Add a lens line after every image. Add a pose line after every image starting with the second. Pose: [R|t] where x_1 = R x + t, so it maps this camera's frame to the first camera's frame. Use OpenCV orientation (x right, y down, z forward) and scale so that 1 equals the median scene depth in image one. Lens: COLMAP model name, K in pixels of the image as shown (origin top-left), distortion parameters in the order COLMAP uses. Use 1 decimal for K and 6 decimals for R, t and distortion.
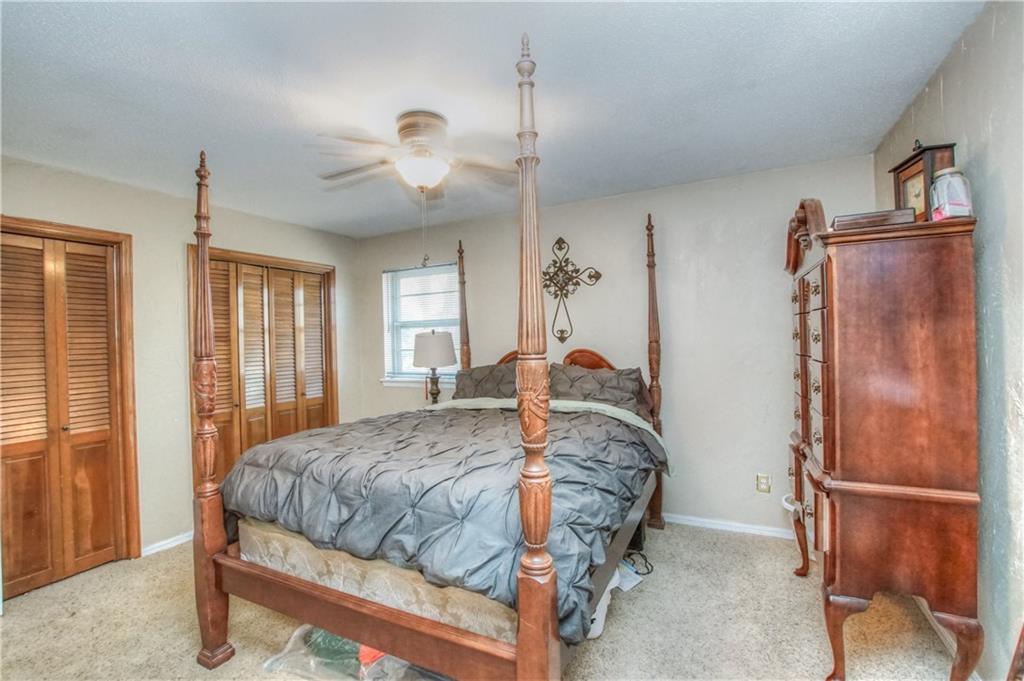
lens RADIAL K [[443.9, 0, 509.6], [0, 443.9, 336.7], [0, 0, 1]] dist [-0.030178, -0.000032]
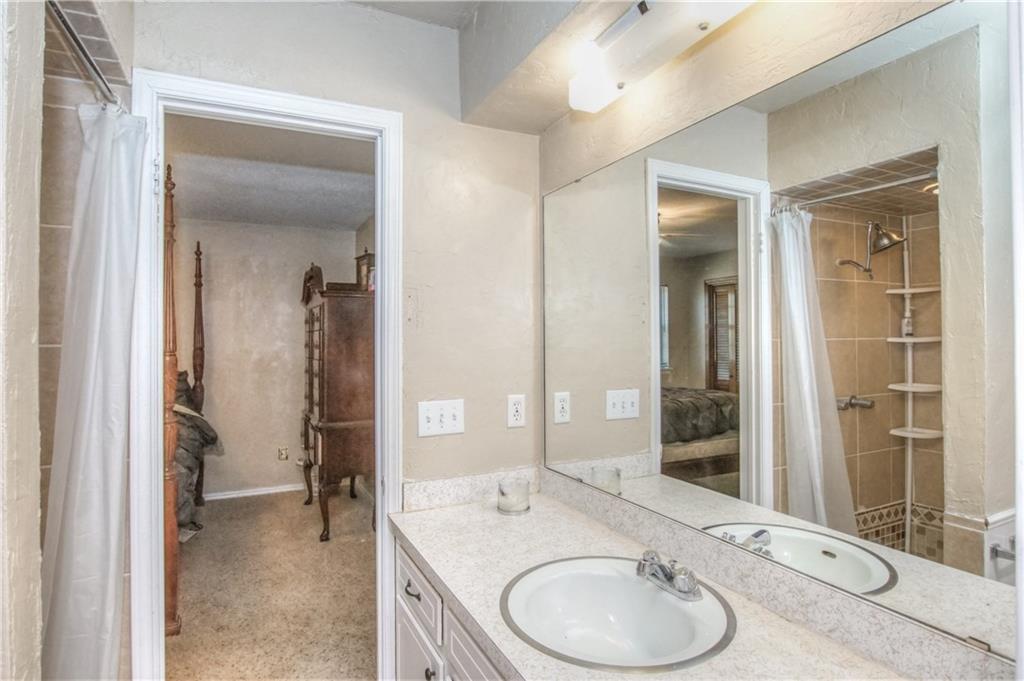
lens RADIAL K [[531.5, 0, 509.3], [0, 531.5, 336.1], [0, 0, 1]] dist [-0.027317, -0.000293]
pose [[0.589207, 0.031029, 0.807386, -0.473988], [-0.013191, 0.999499, -0.028786, 0.009392], [-0.807874, 0.006311, 0.589321, -0.741075]]
